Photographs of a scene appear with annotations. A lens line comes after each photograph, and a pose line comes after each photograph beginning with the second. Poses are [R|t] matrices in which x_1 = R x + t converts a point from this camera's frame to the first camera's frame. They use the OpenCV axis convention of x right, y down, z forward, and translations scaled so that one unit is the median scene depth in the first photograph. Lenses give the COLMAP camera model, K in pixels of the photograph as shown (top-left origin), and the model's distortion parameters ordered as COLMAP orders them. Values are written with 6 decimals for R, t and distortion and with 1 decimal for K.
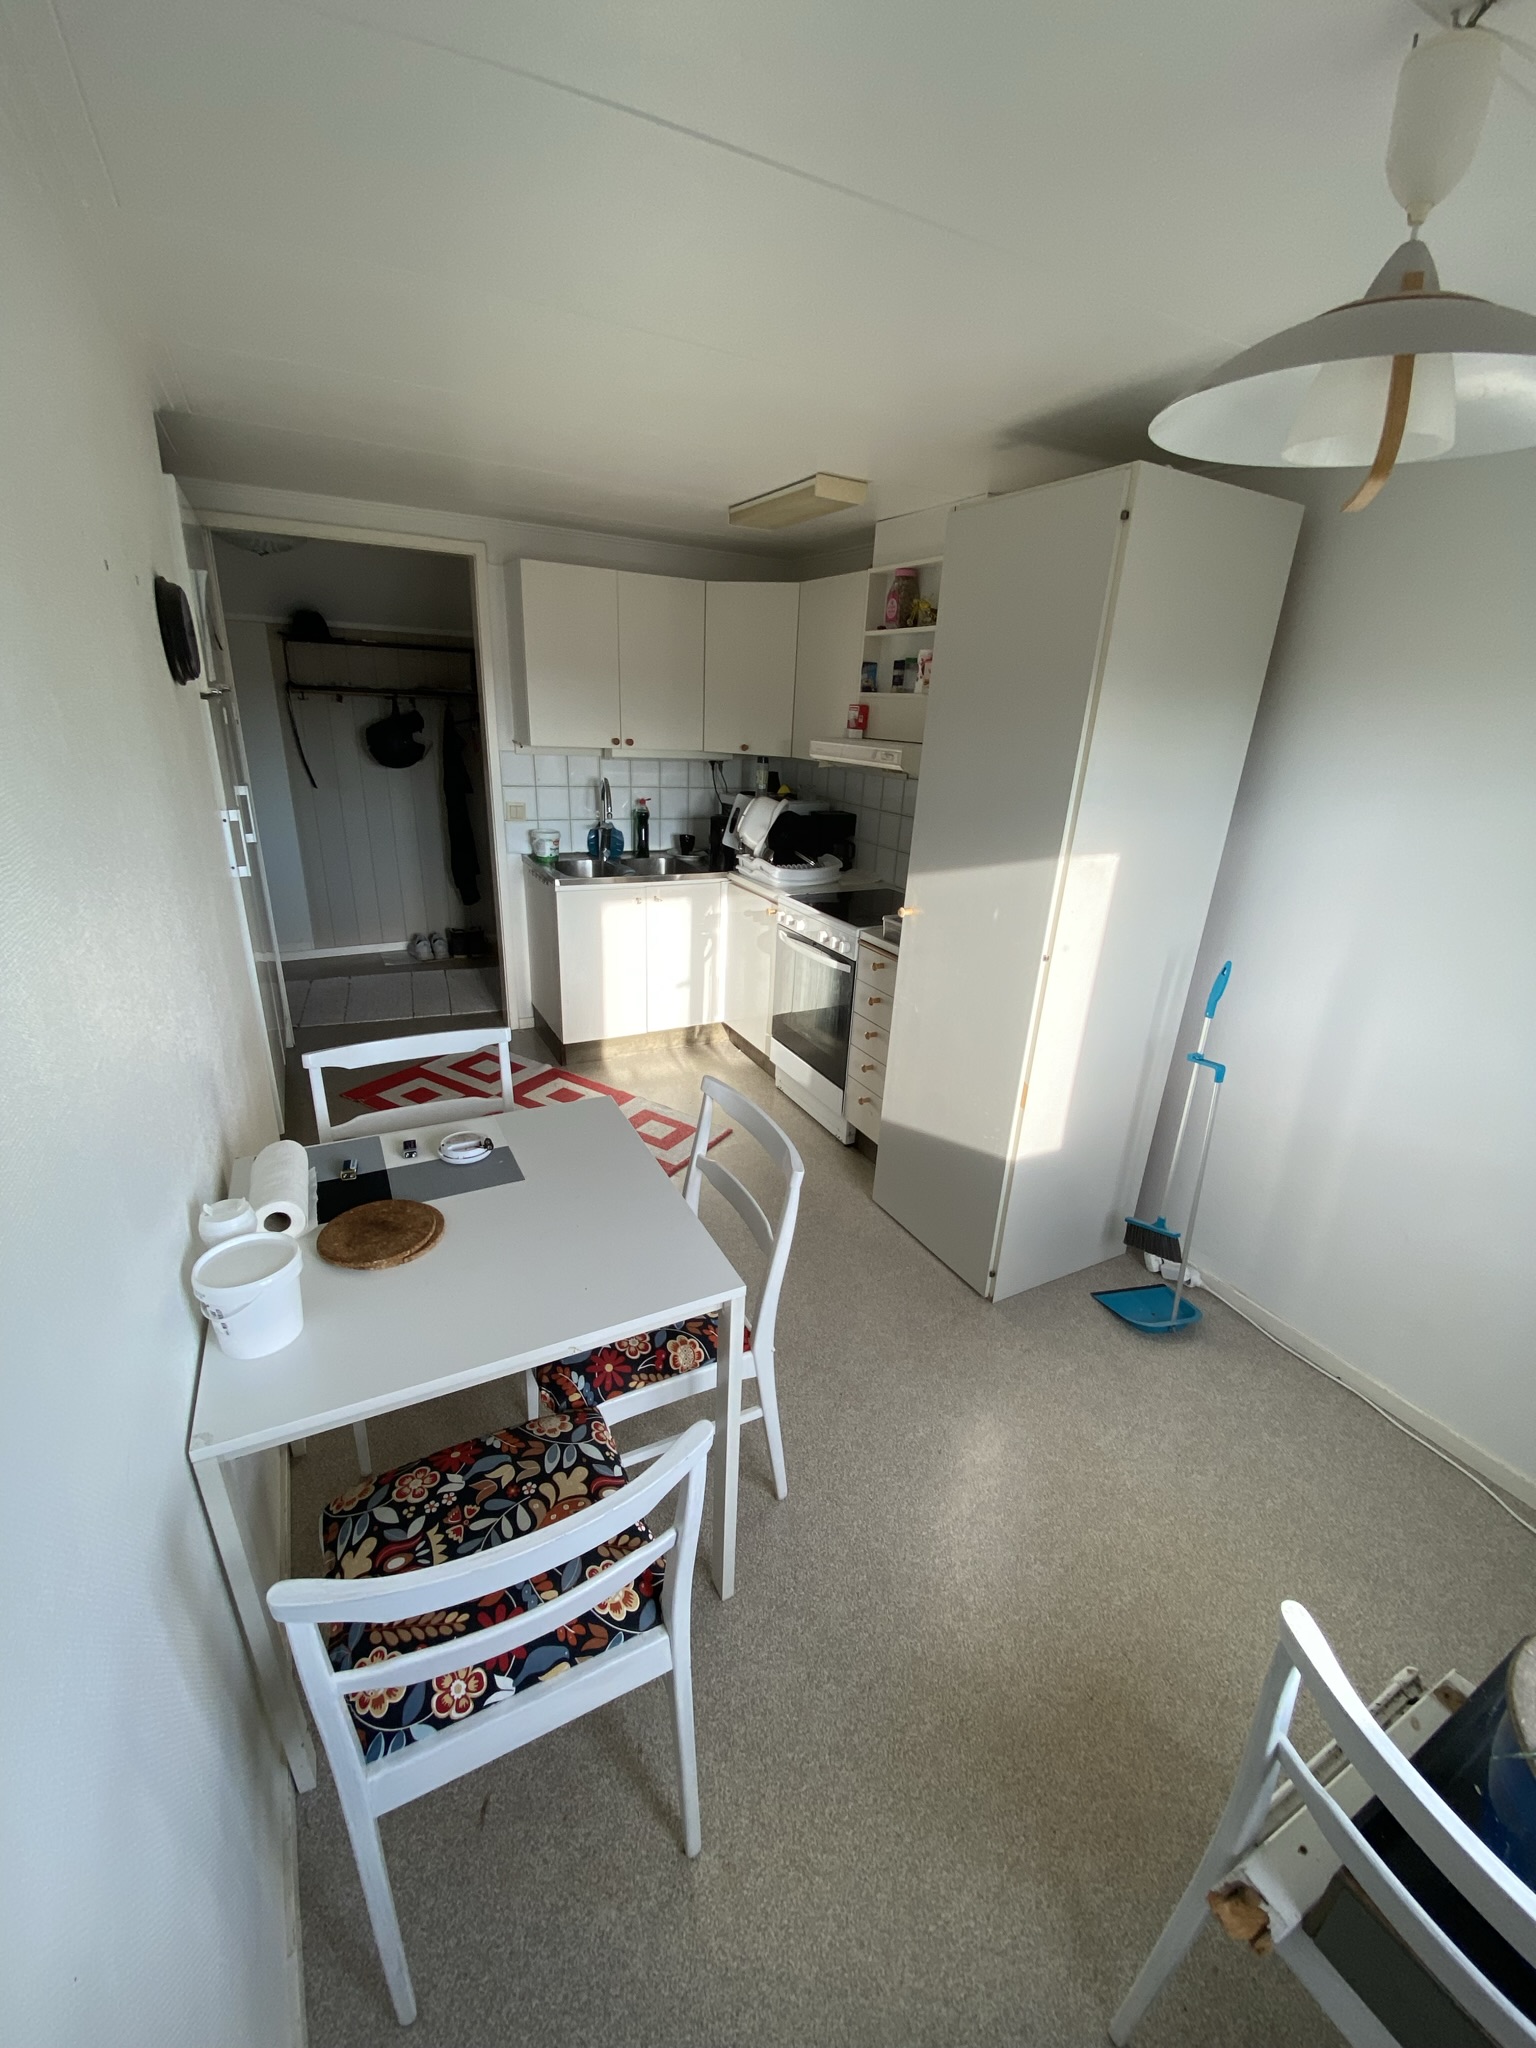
lens RADIAL K [[823.6, 0, 775.1], [0, 823.6, 1027.2], [0, 0, 1]] dist [-0.012516, -0.001706]
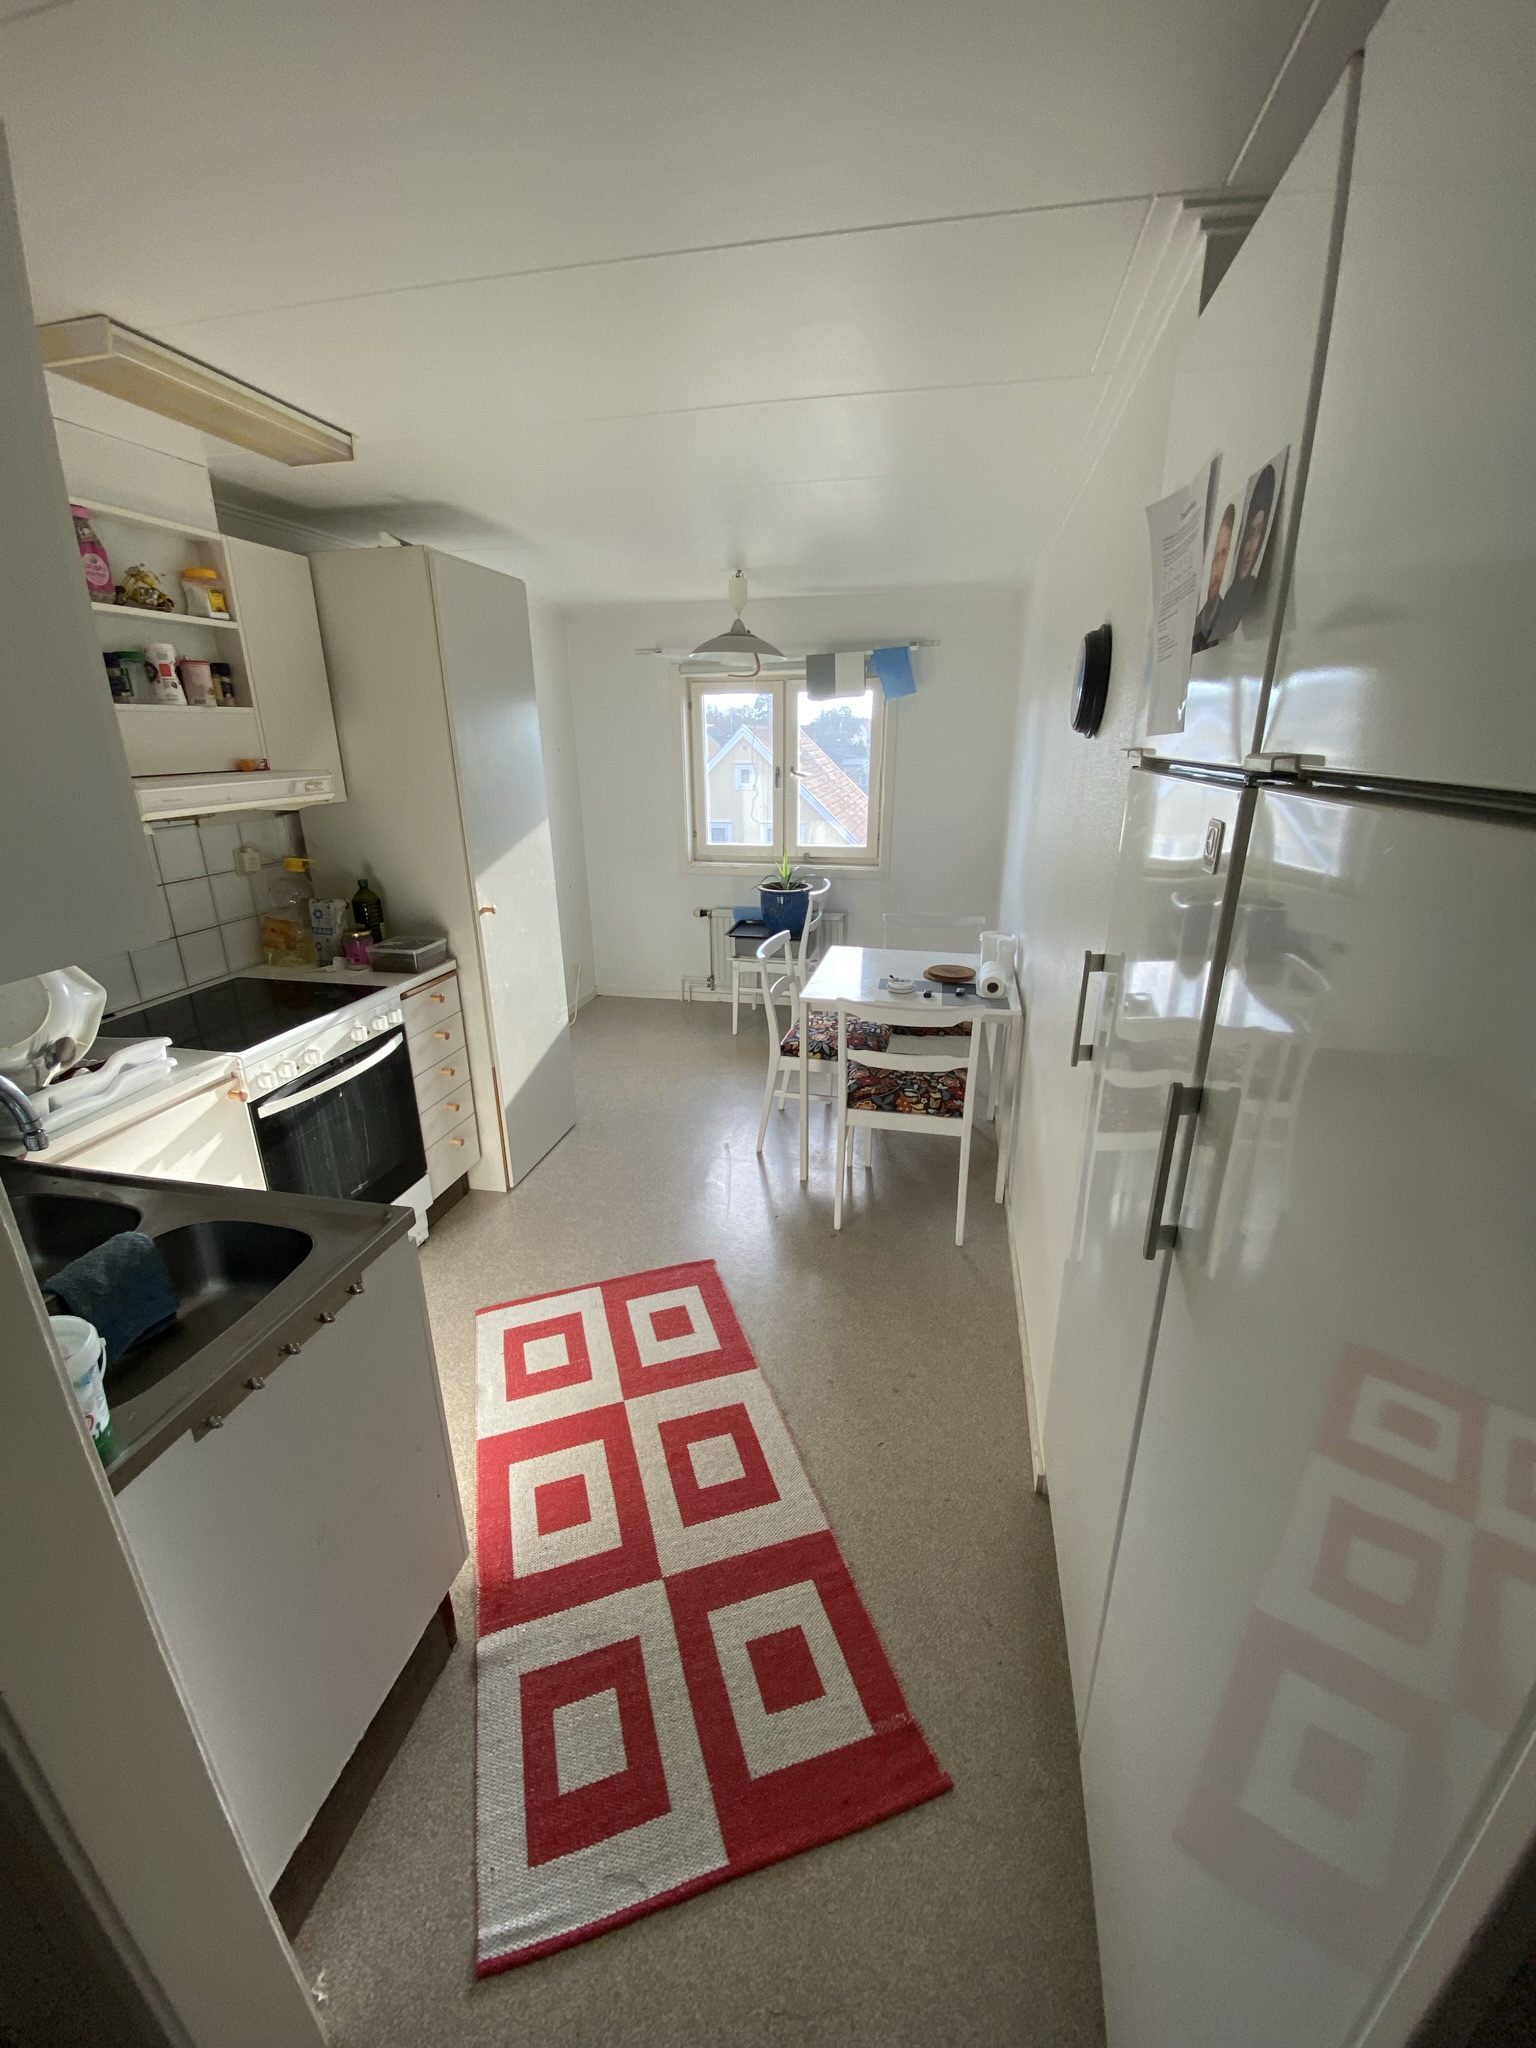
lens RADIAL K [[823.6, 0, 777.2], [0, 823.6, 1021.4], [0, 0, 1]] dist [-0.012516, -0.001706]
pose [[-0.768070, -0.236768, 0.594987, -0.705486], [0.216341, 0.778565, 0.589096, -0.499076], [-0.602715, 0.581187, -0.546769, 1.235907]]
